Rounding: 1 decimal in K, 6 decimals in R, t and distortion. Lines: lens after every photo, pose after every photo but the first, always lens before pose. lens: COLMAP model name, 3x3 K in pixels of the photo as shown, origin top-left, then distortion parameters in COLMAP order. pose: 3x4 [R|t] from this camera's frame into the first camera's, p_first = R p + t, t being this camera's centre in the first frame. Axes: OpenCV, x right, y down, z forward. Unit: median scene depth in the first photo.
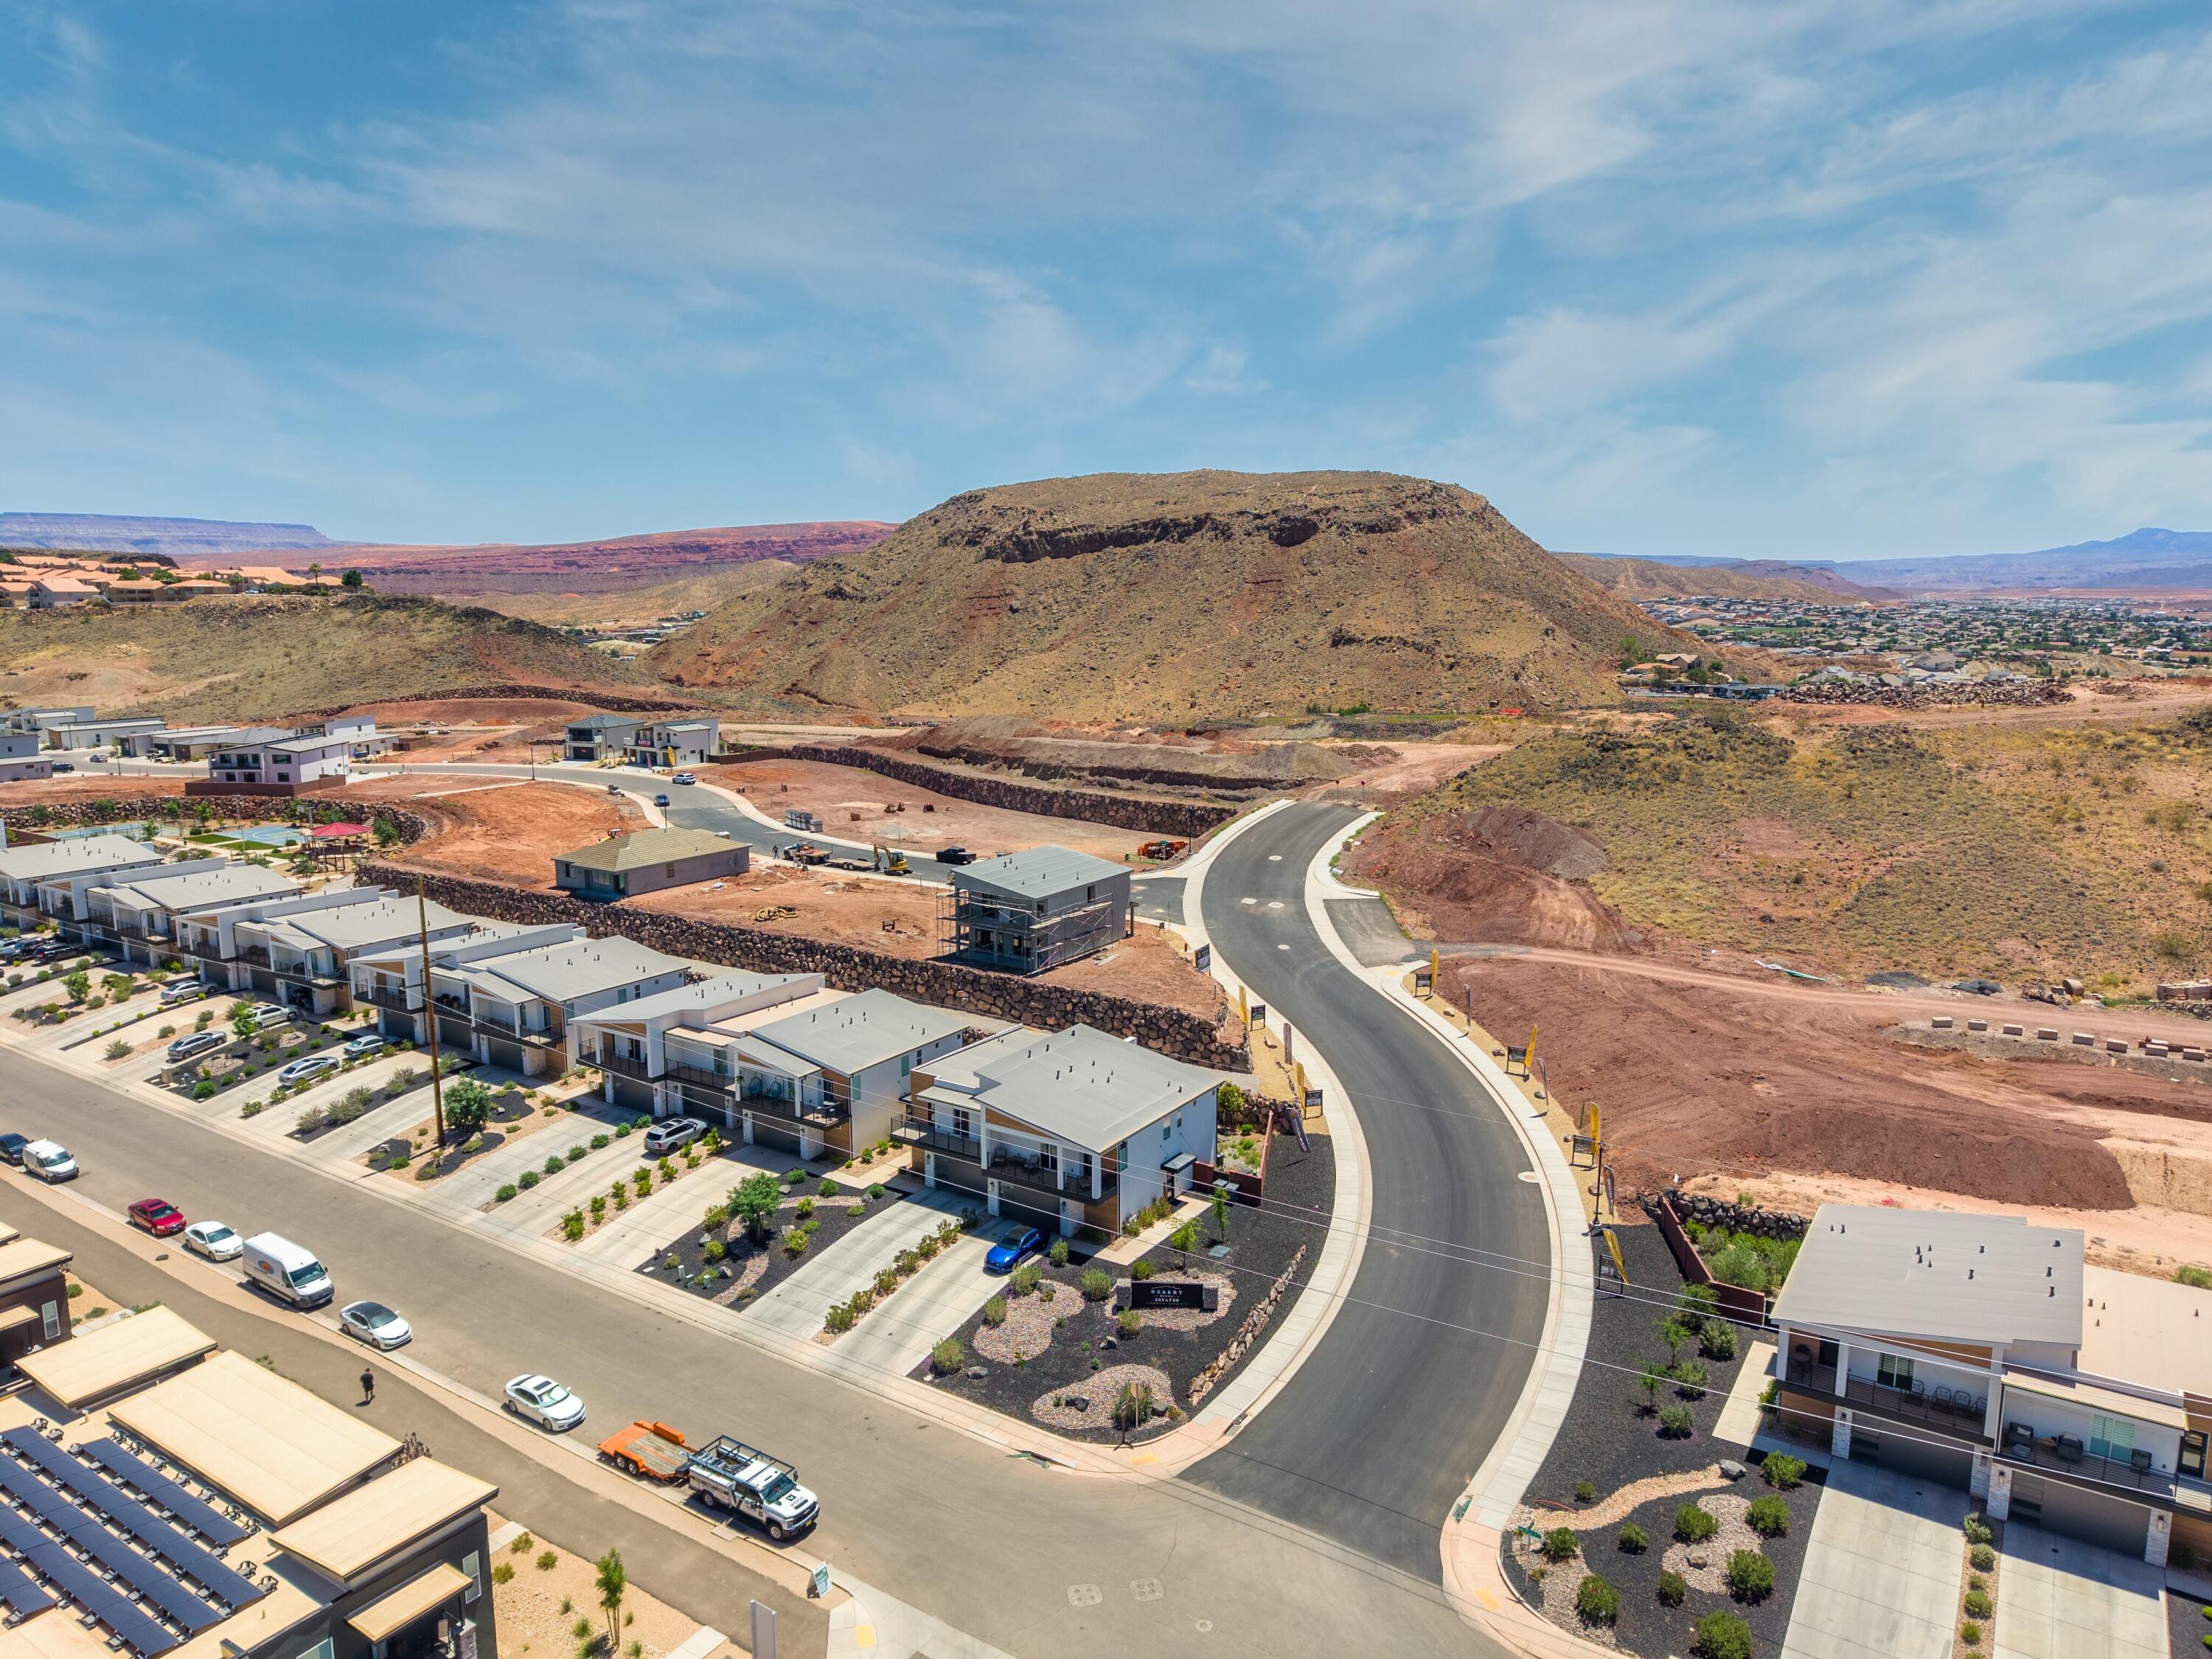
lens RADIAL K [[1474.4, 0, 1099.9], [0, 1474.4, 831.2], [0, 0, 1]] dist [0.034782, -0.036801]
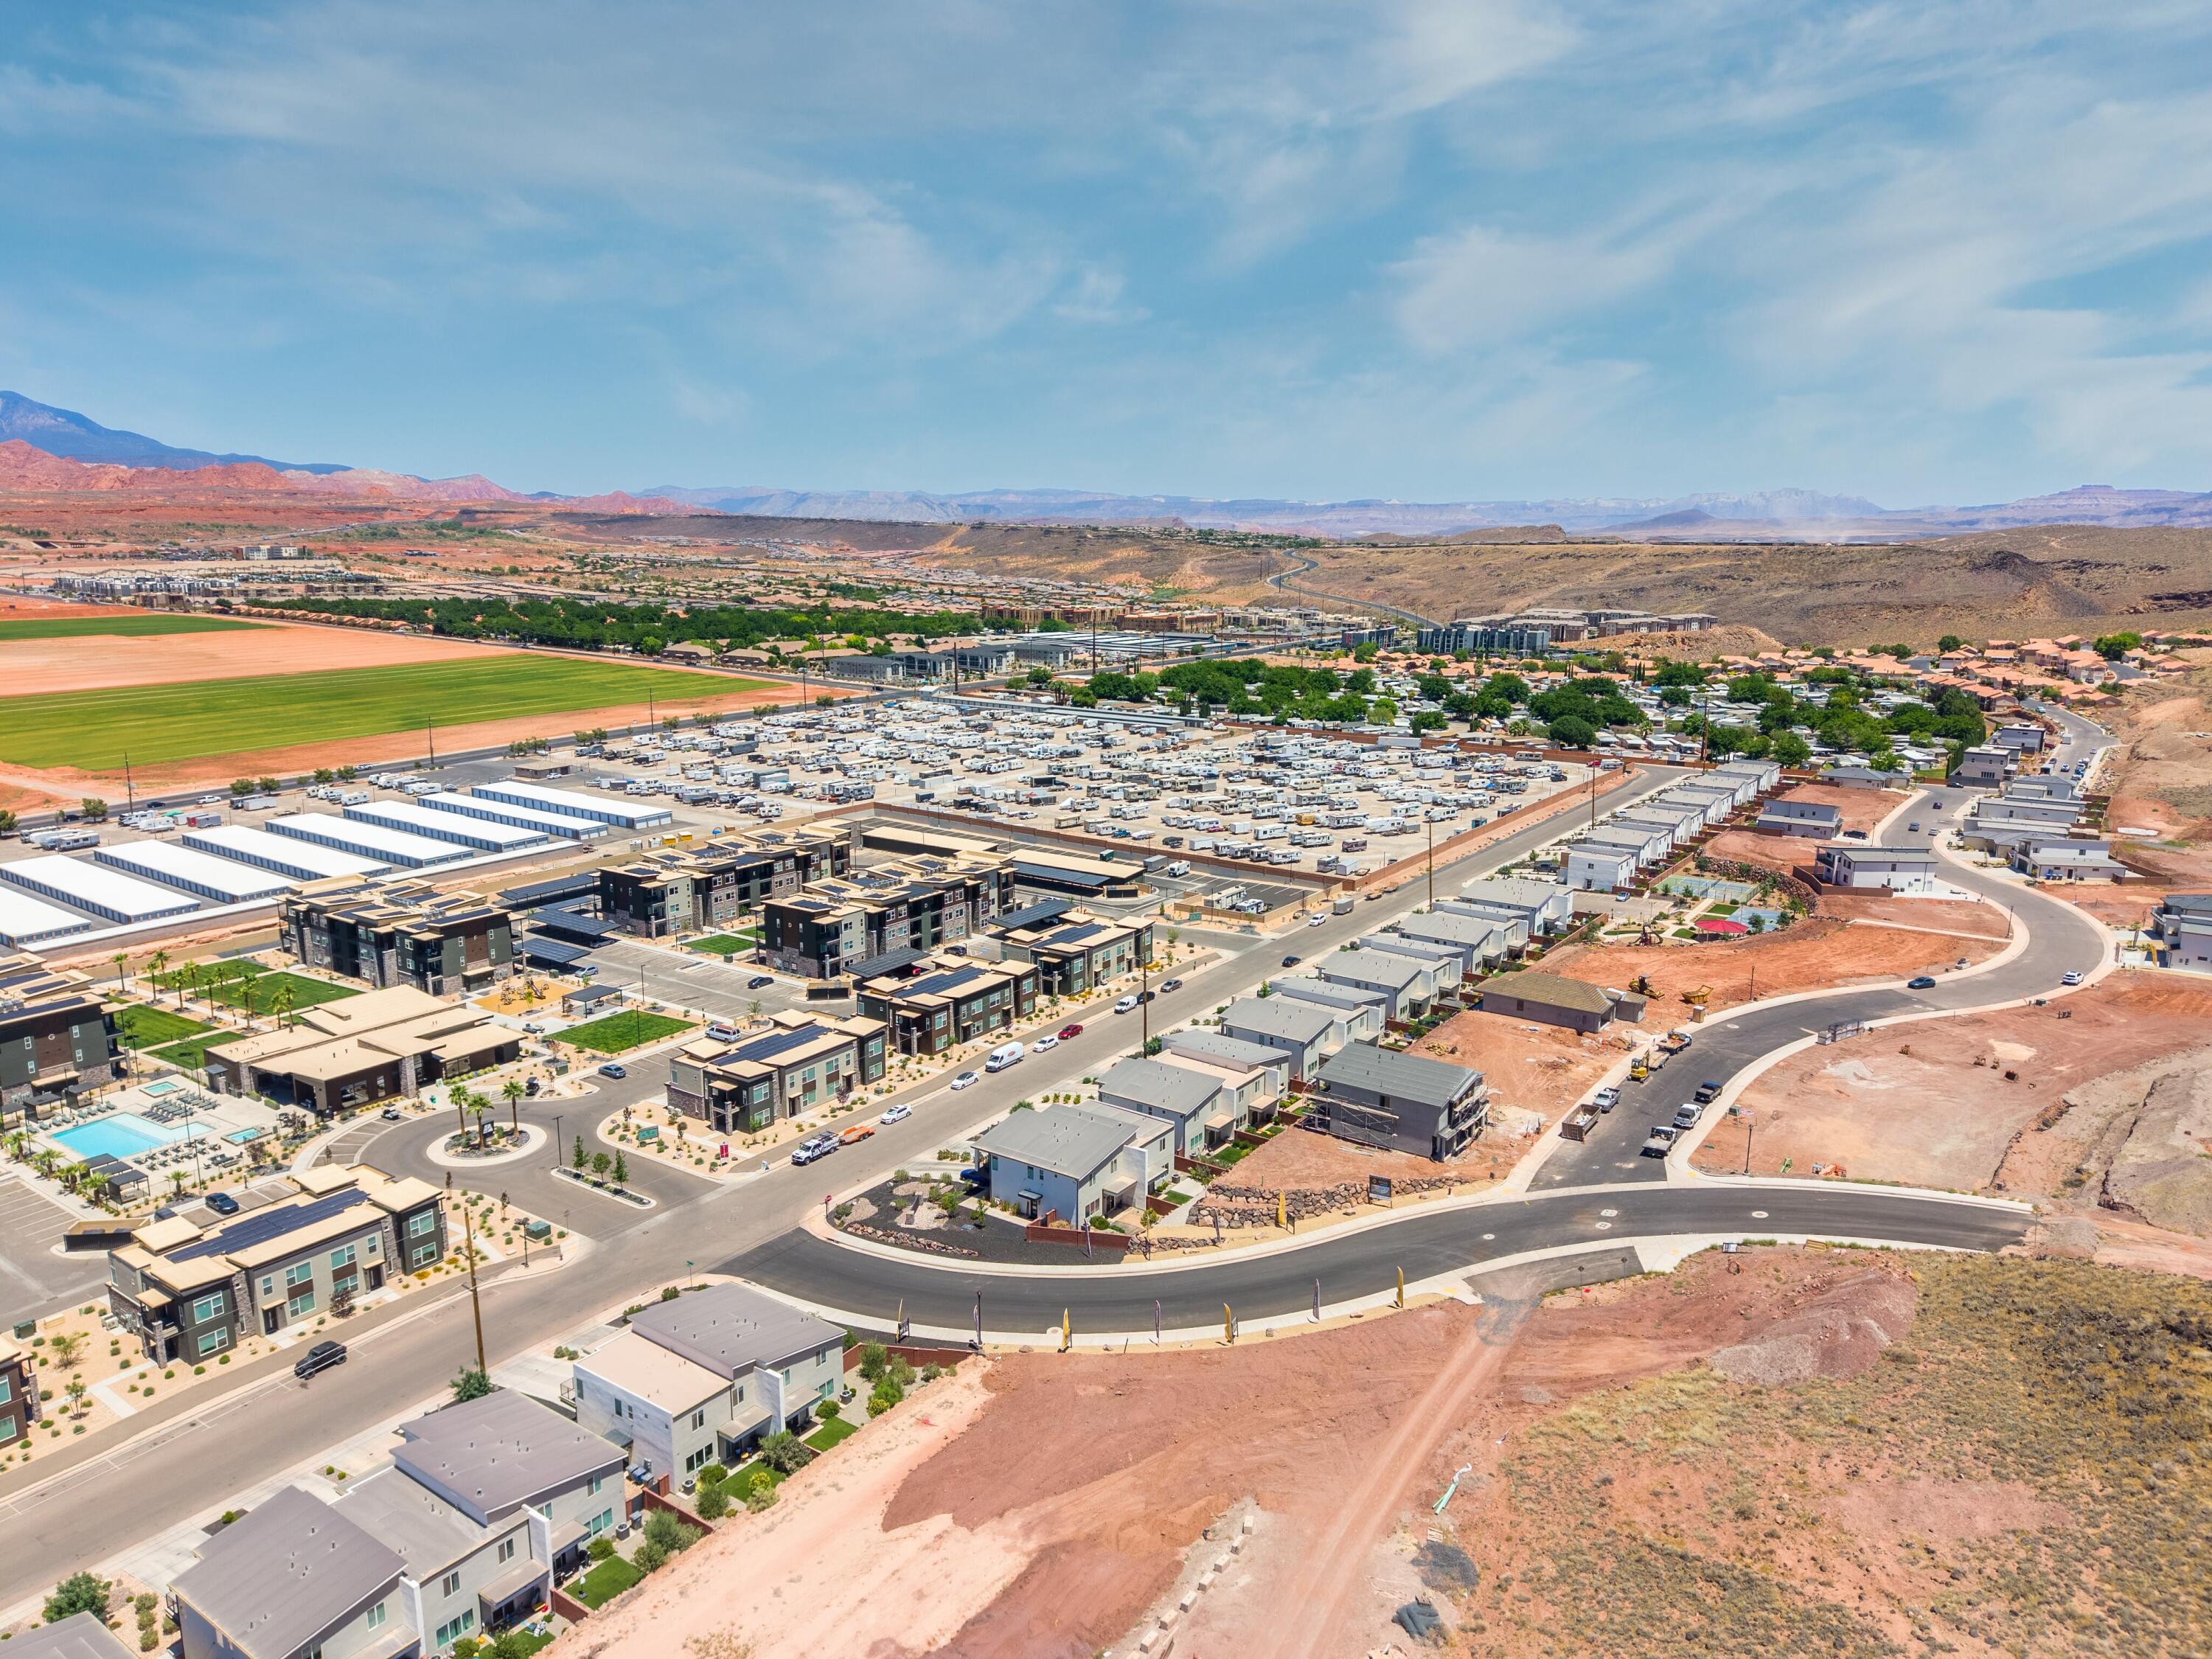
lens RADIAL K [[1474.4, 0, 1104.9], [0, 1474.4, 820.8], [0, 0, 1]] dist [0.034782, -0.036801]
pose [[-0.026523, 0.188337, -0.981746, 0.581140], [-0.167605, 0.967352, 0.190103, -0.189626], [0.985497, 0.169588, 0.005909, 0.348243]]
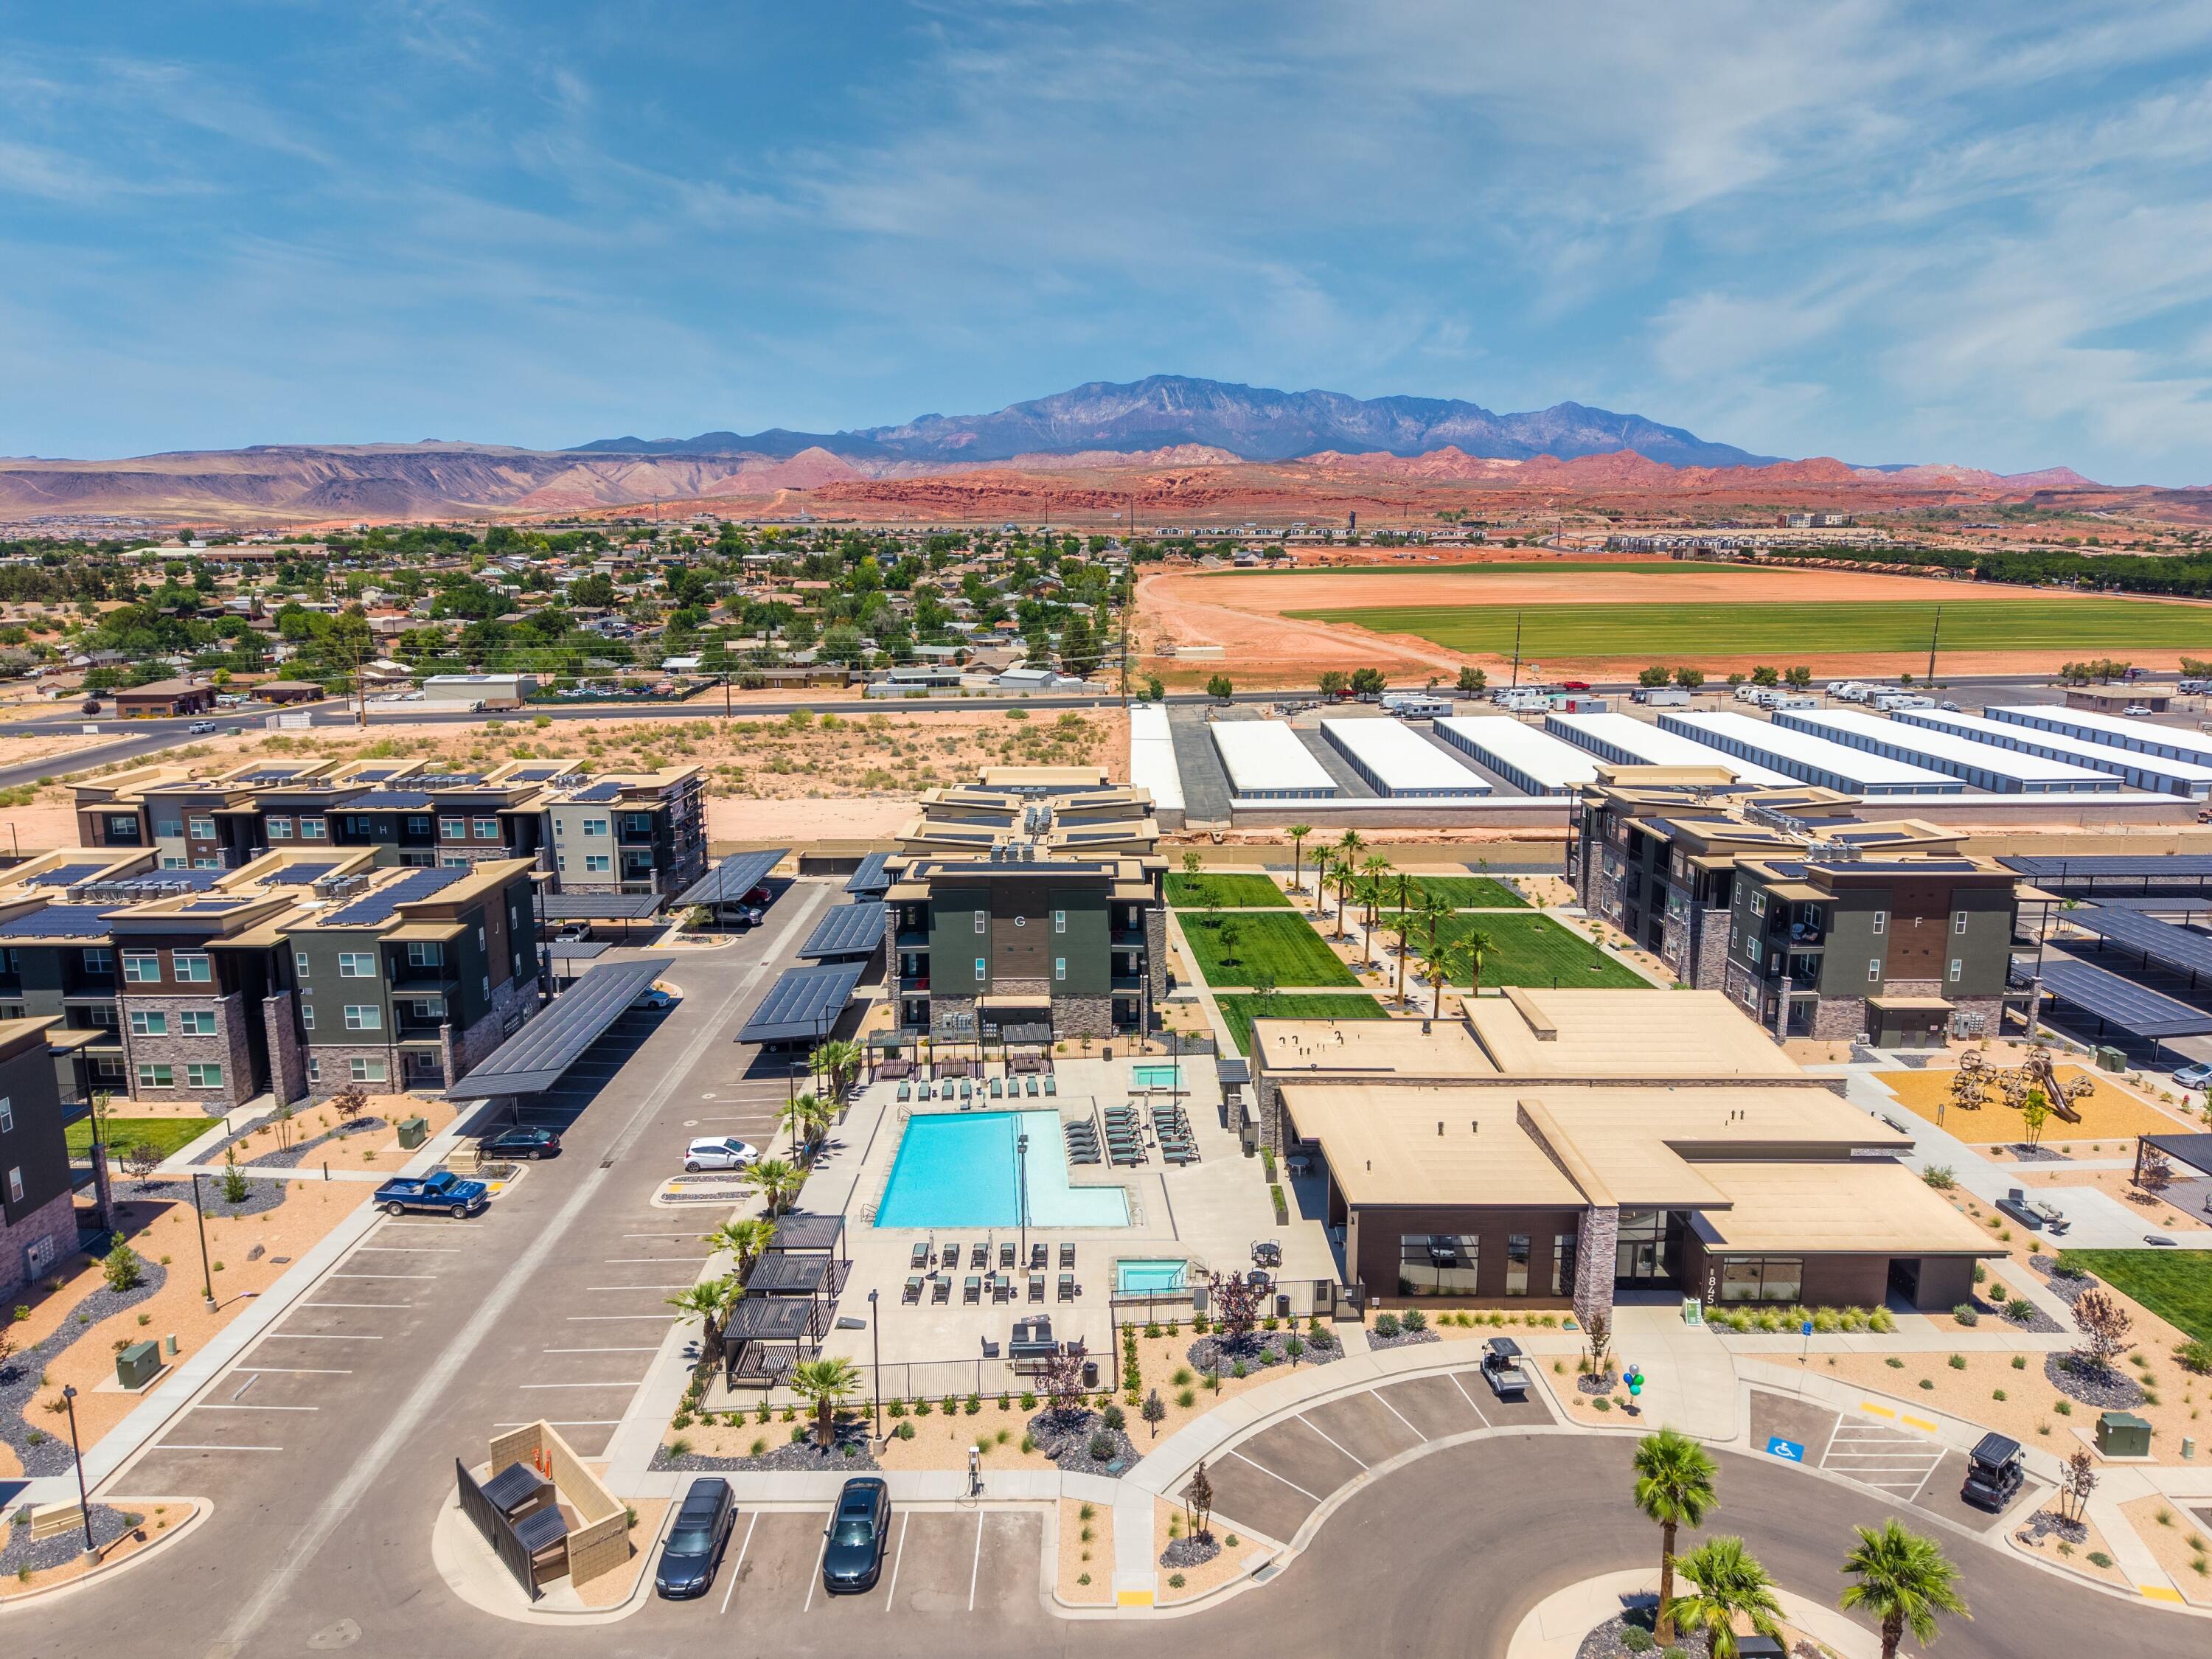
lens RADIAL K [[1474.4, 0, 1102.0], [0, 1474.4, 847.2], [0, 0, 1]] dist [0.034782, -0.036801]
pose [[-0.829444, 0.114711, -0.546685, 0.067398], [-0.091082, 0.937815, 0.334974, -0.000305], [0.551115, 0.327635, -0.767416, 0.145712]]
